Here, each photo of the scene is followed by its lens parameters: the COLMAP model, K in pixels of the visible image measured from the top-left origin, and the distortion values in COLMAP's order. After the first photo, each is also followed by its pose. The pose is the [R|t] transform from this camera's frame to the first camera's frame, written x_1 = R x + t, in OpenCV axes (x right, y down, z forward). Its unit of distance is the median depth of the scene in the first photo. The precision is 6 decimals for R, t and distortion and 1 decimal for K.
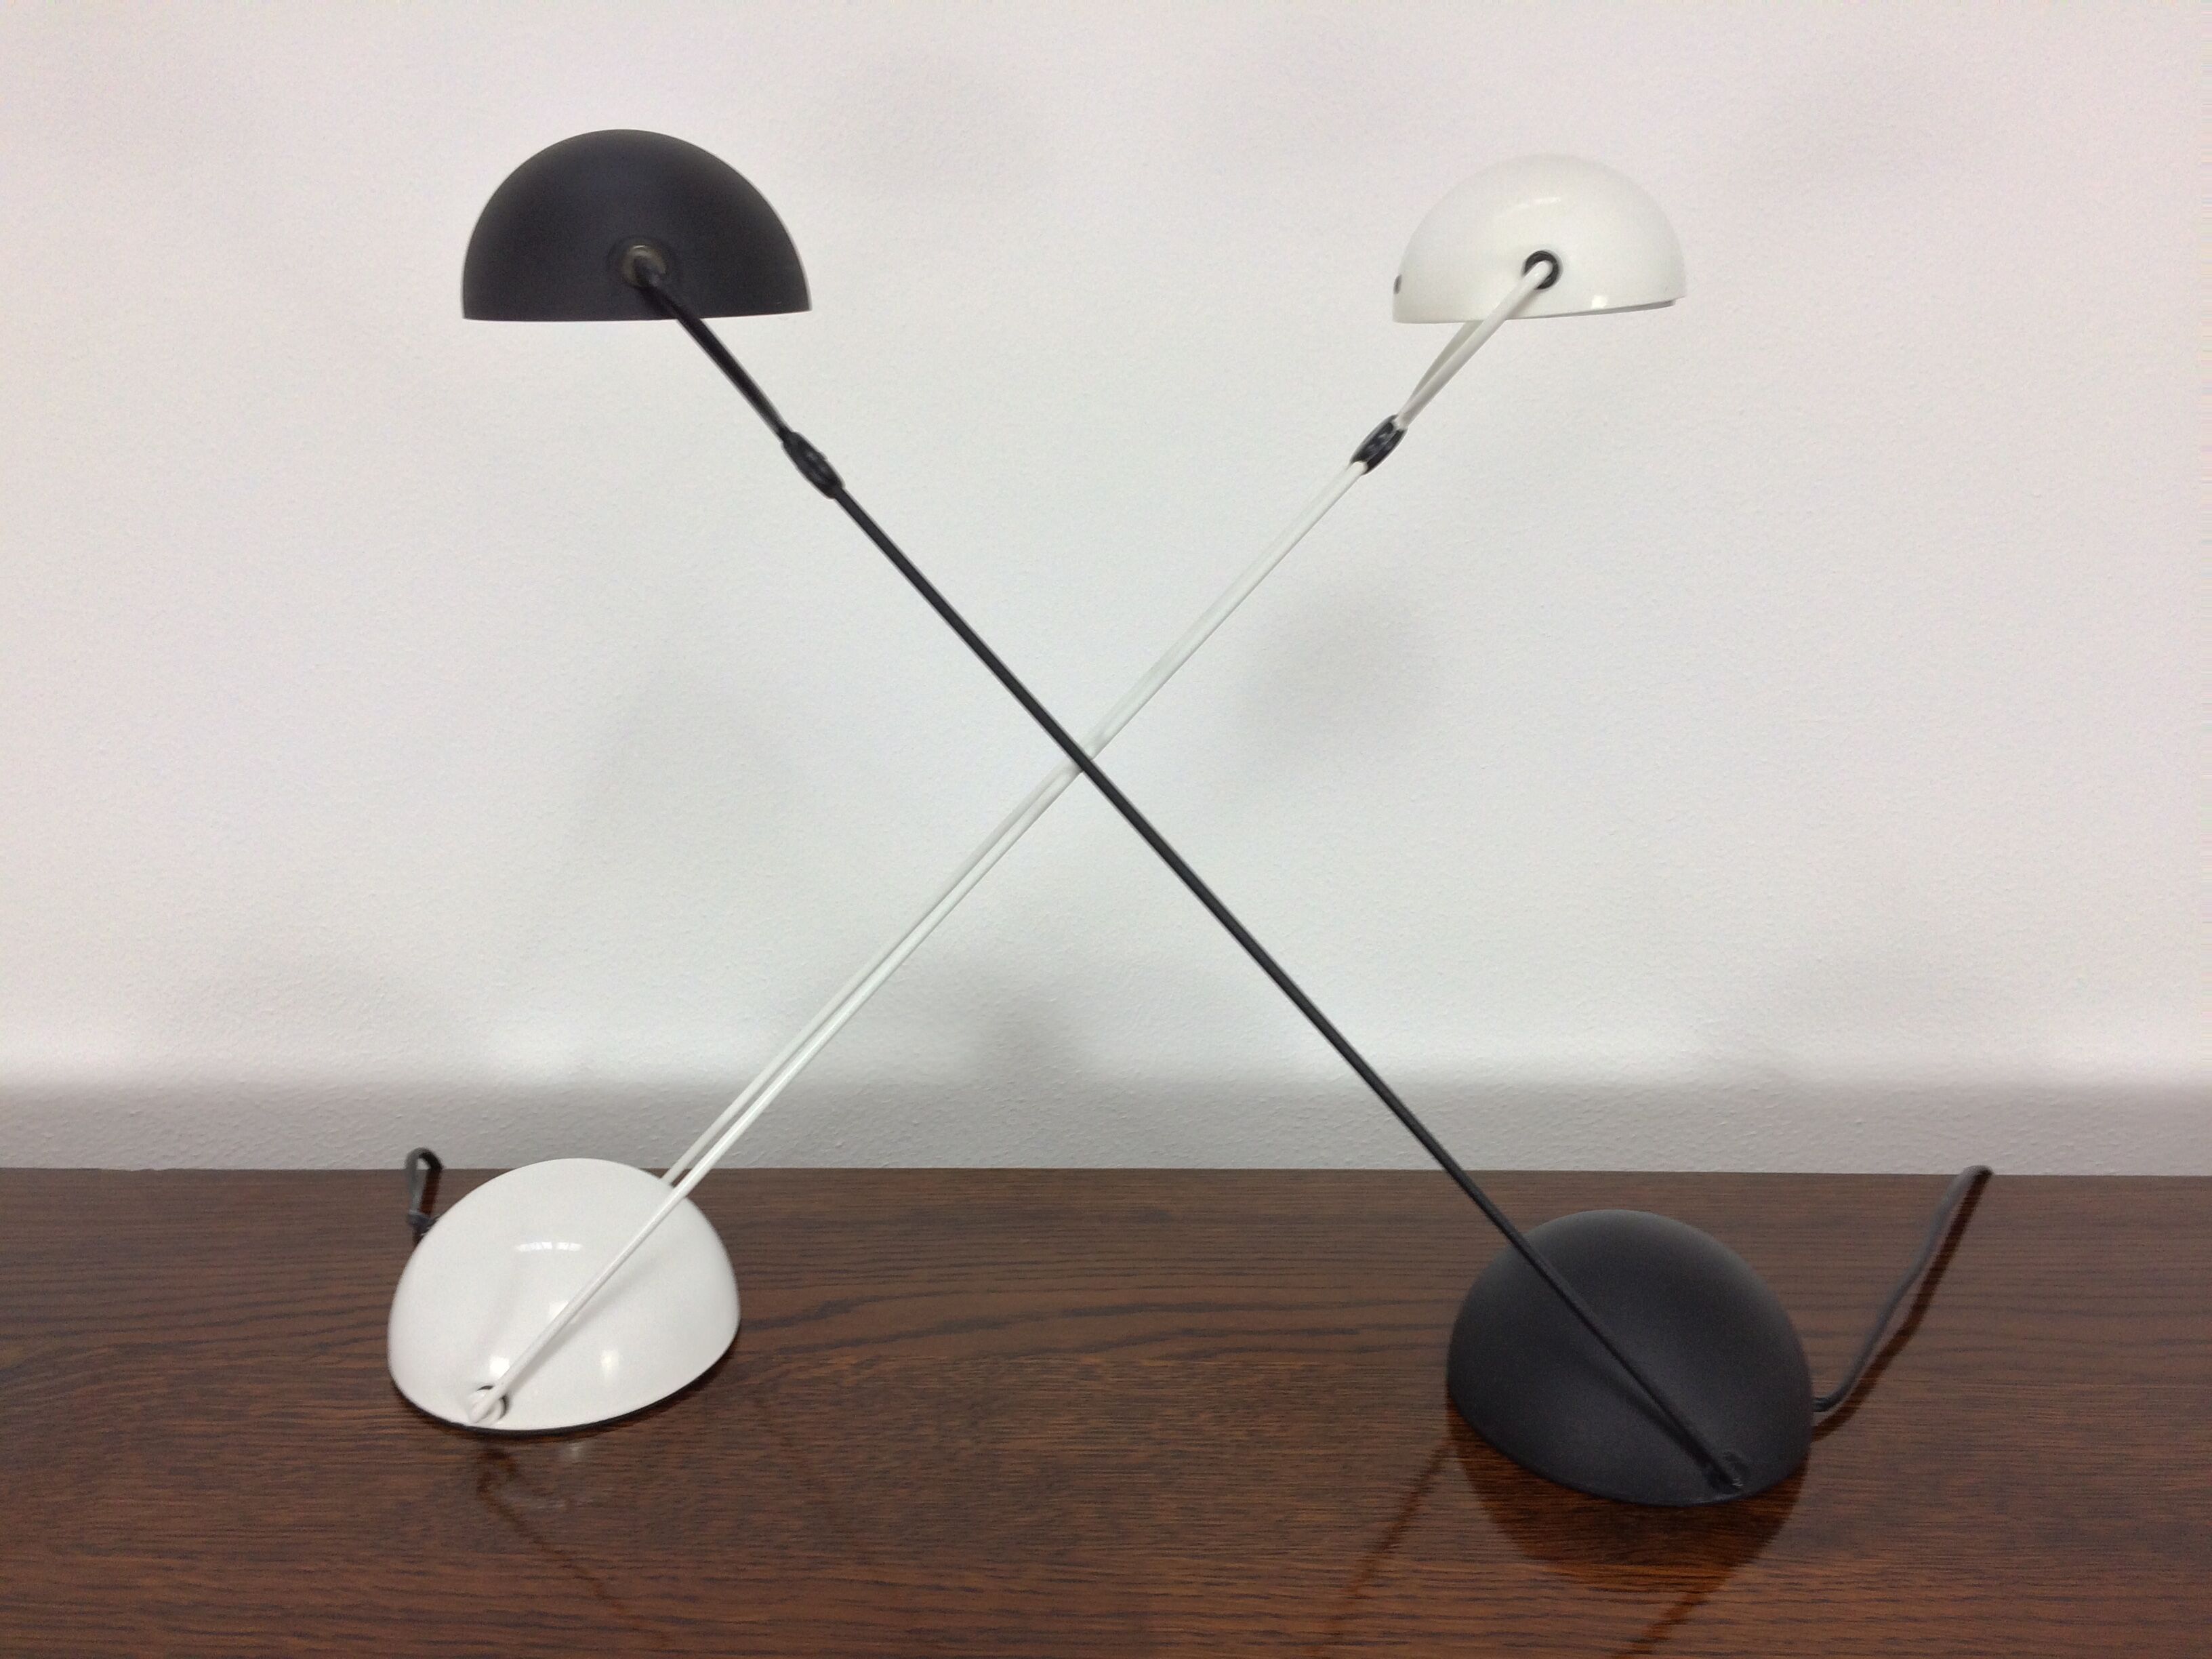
lens RADIAL K [[1889.1, 0, 1112.2], [0, 1889.1, 830.6], [0, 0, 1]] dist [0.090476, -0.120801]
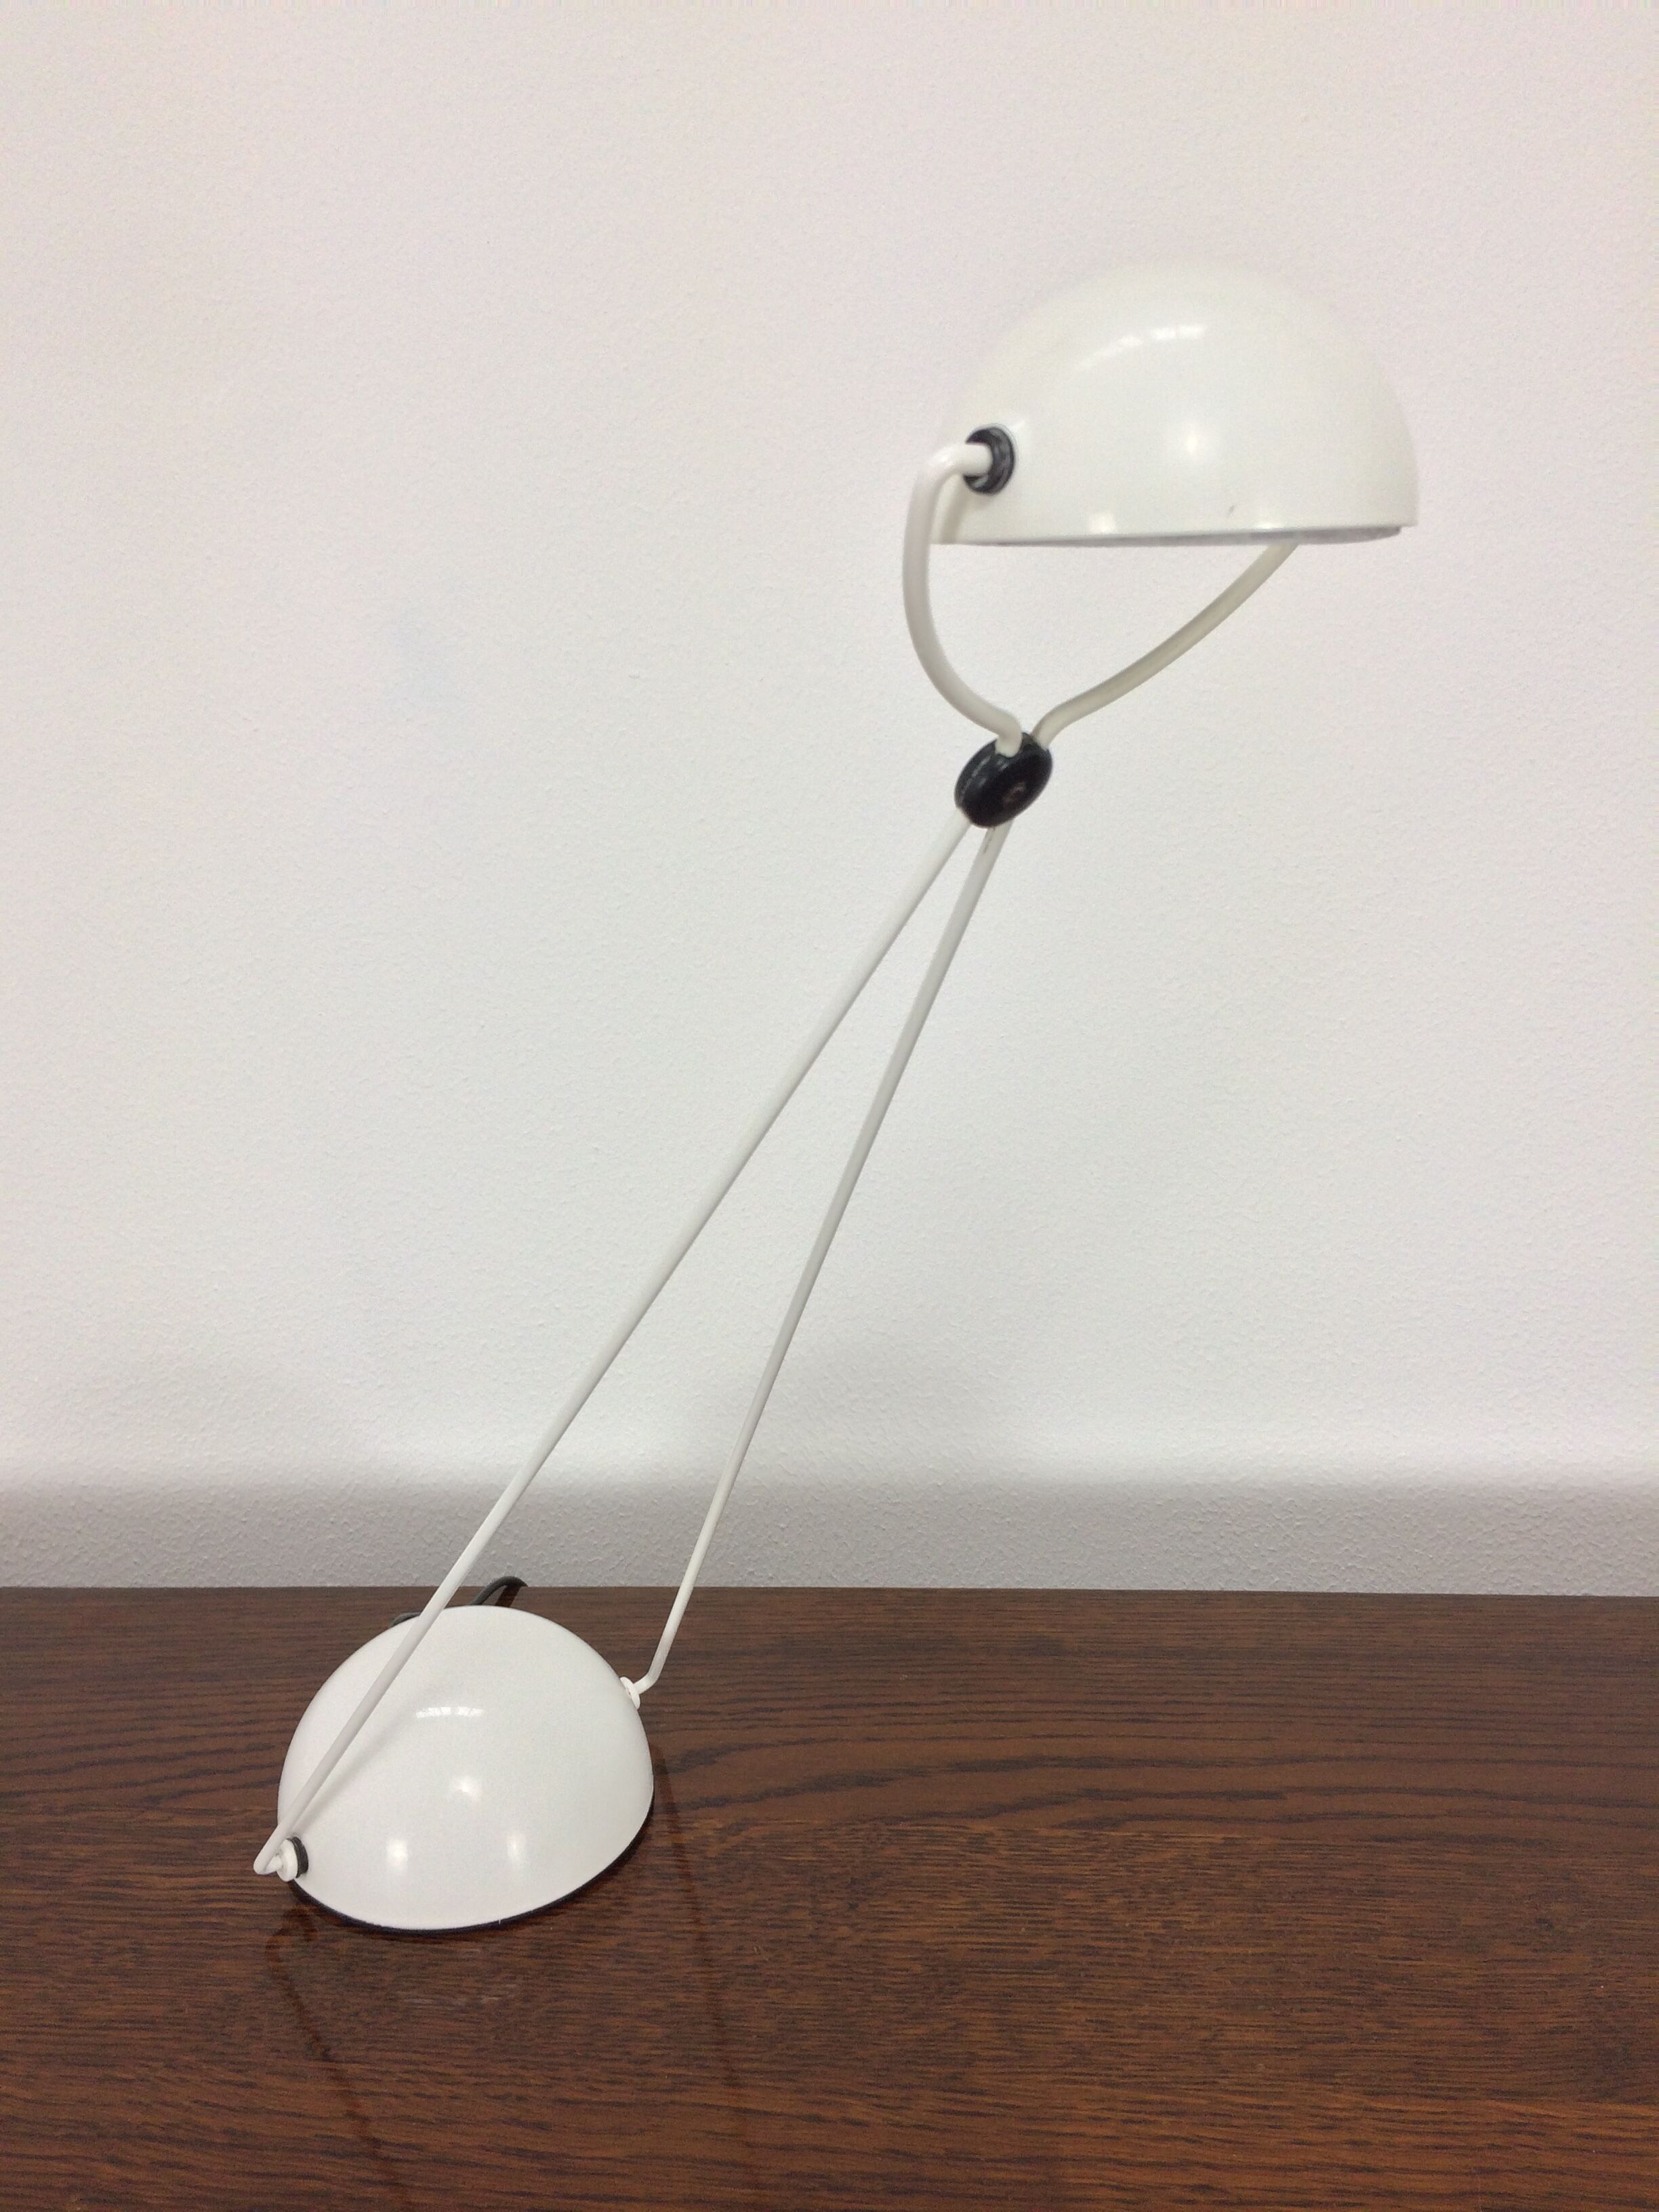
lens RADIAL K [[1889.1, 0, 837.2], [0, 1889.1, 1085.0], [0, 0, 1]] dist [0.090476, -0.120801]
pose [[0.997310, -0.015609, -0.071623, -0.009578], [0.013240, 0.999353, -0.033435, -0.043203], [0.072098, 0.032396, 0.996871, 0.090996]]
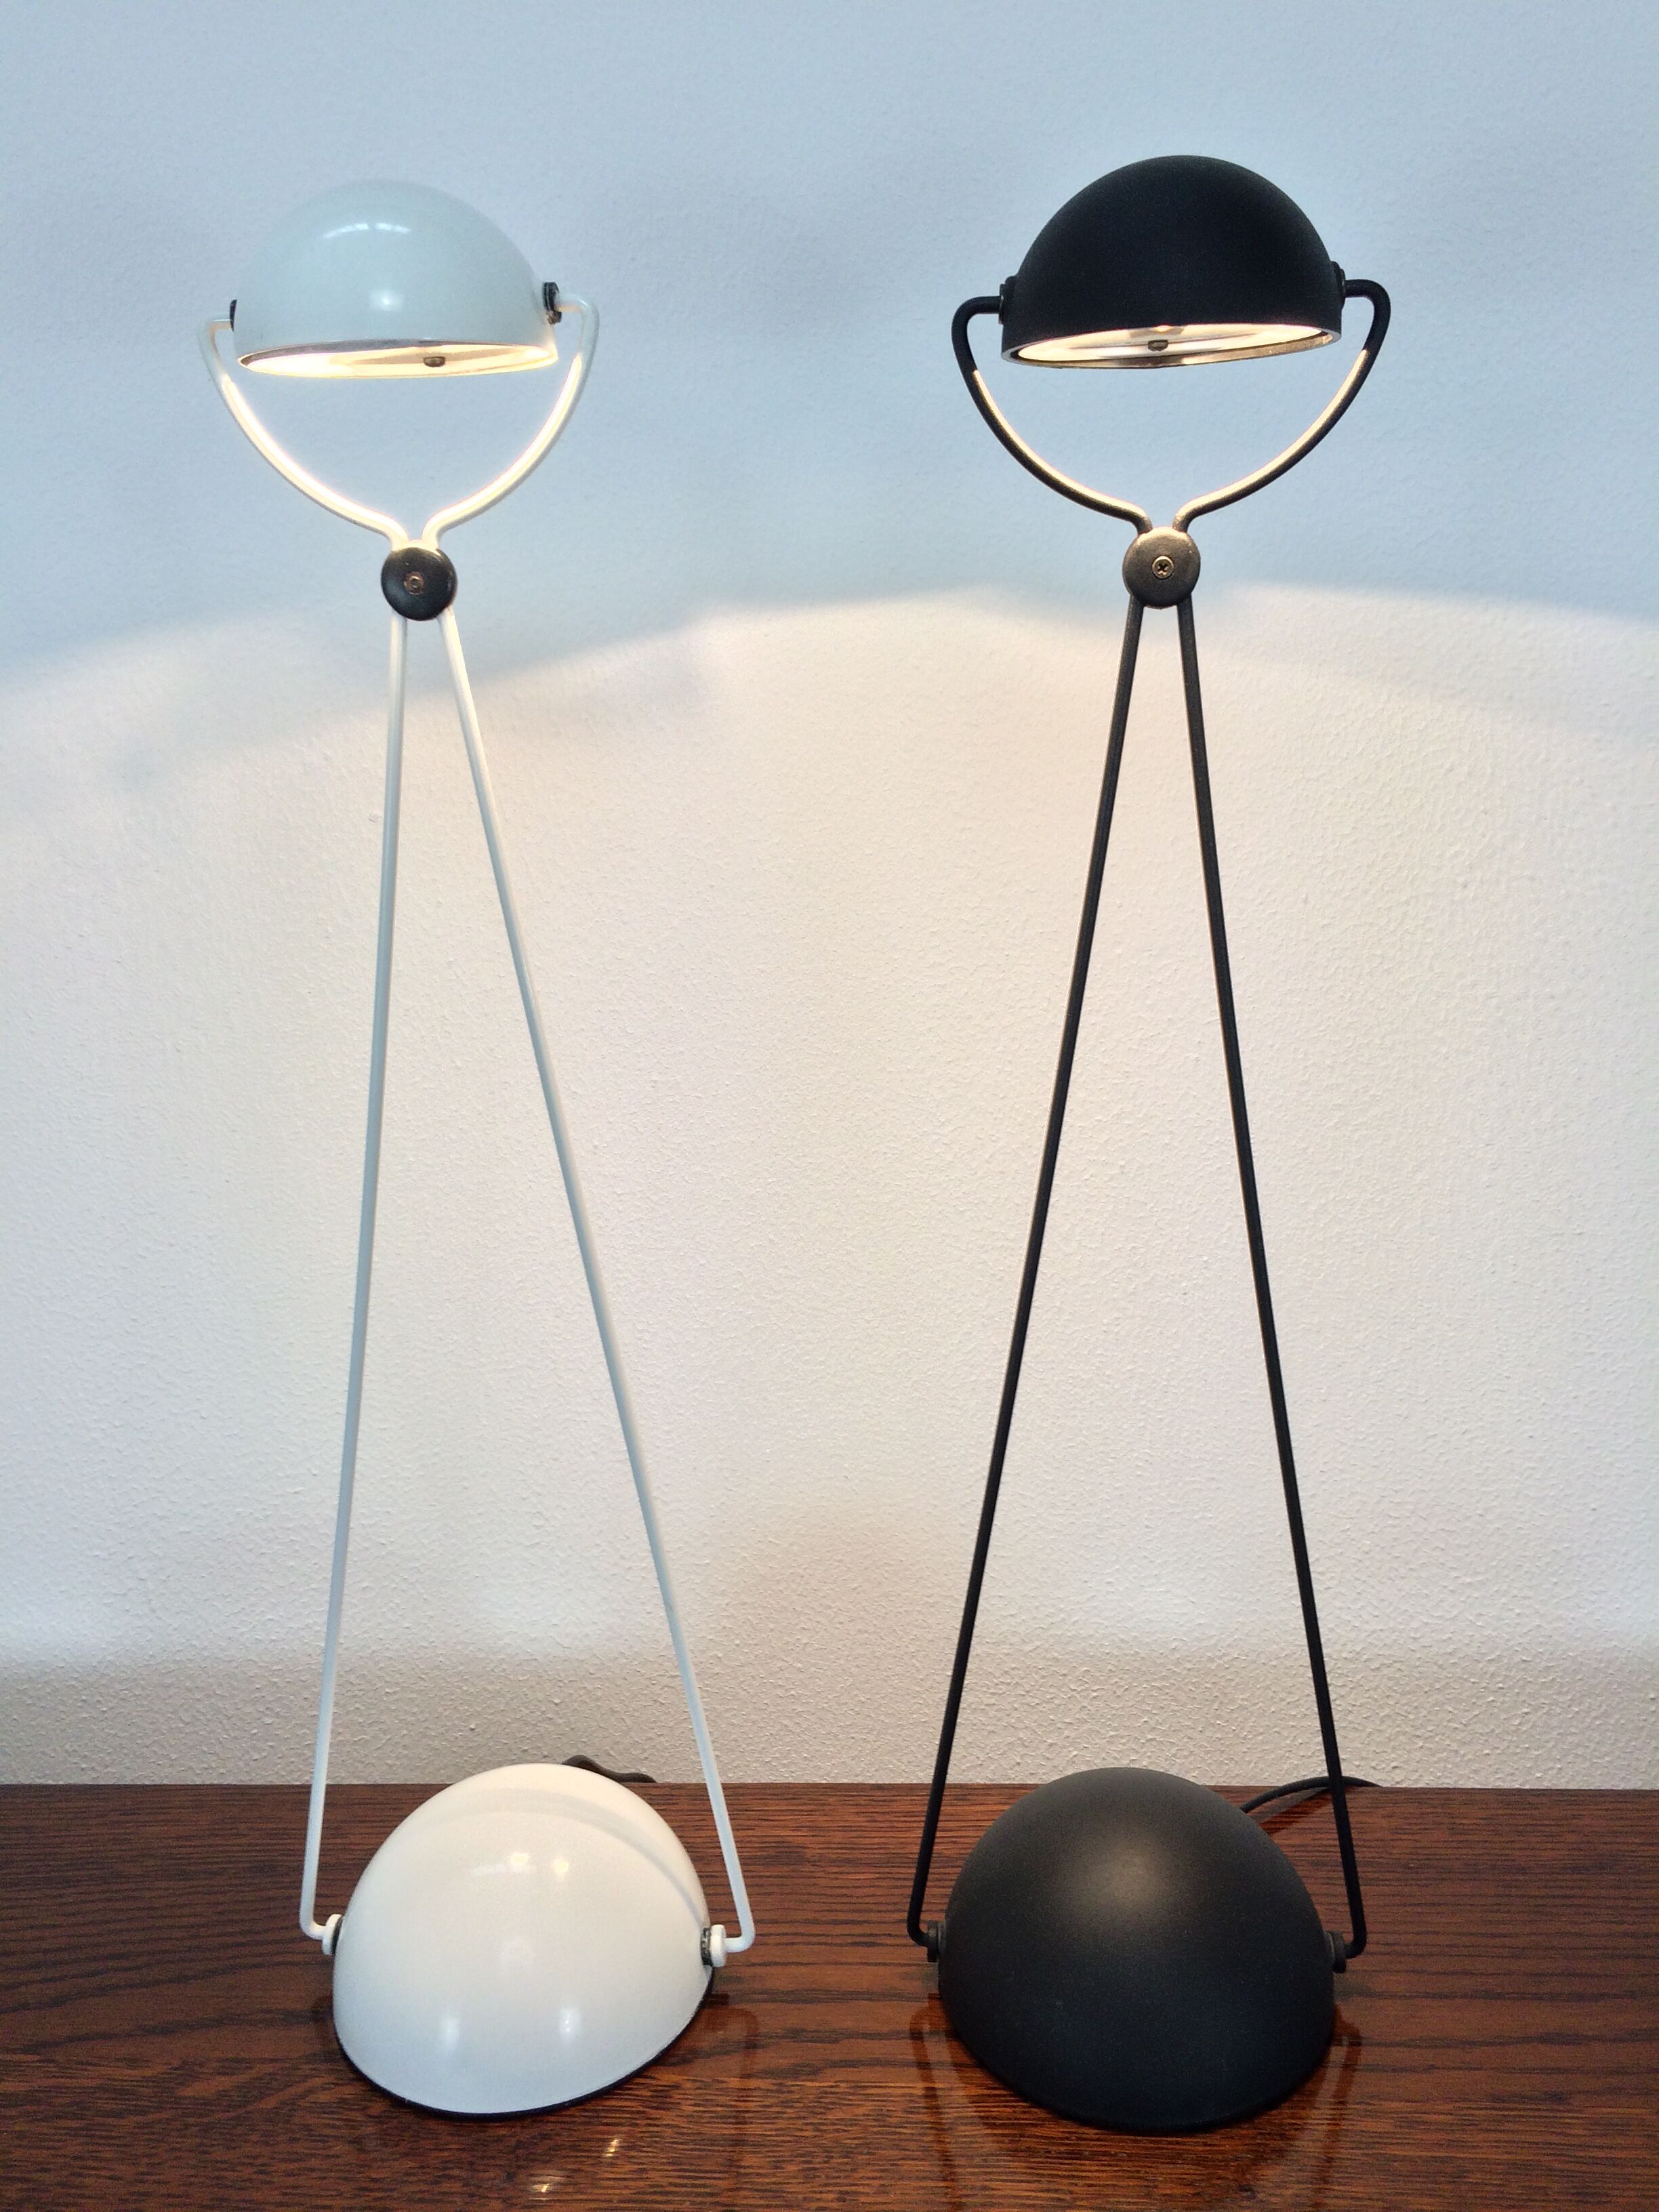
lens RADIAL K [[1889.1, 0, 849.5], [0, 1889.1, 1053.7], [0, 0, 1]] dist [0.090476, -0.120801]
pose [[0.997109, -0.024955, -0.071764, 0.143893], [0.019503, 0.996940, -0.075693, -0.107331], [0.073434, 0.074074, 0.994545, 0.141612]]
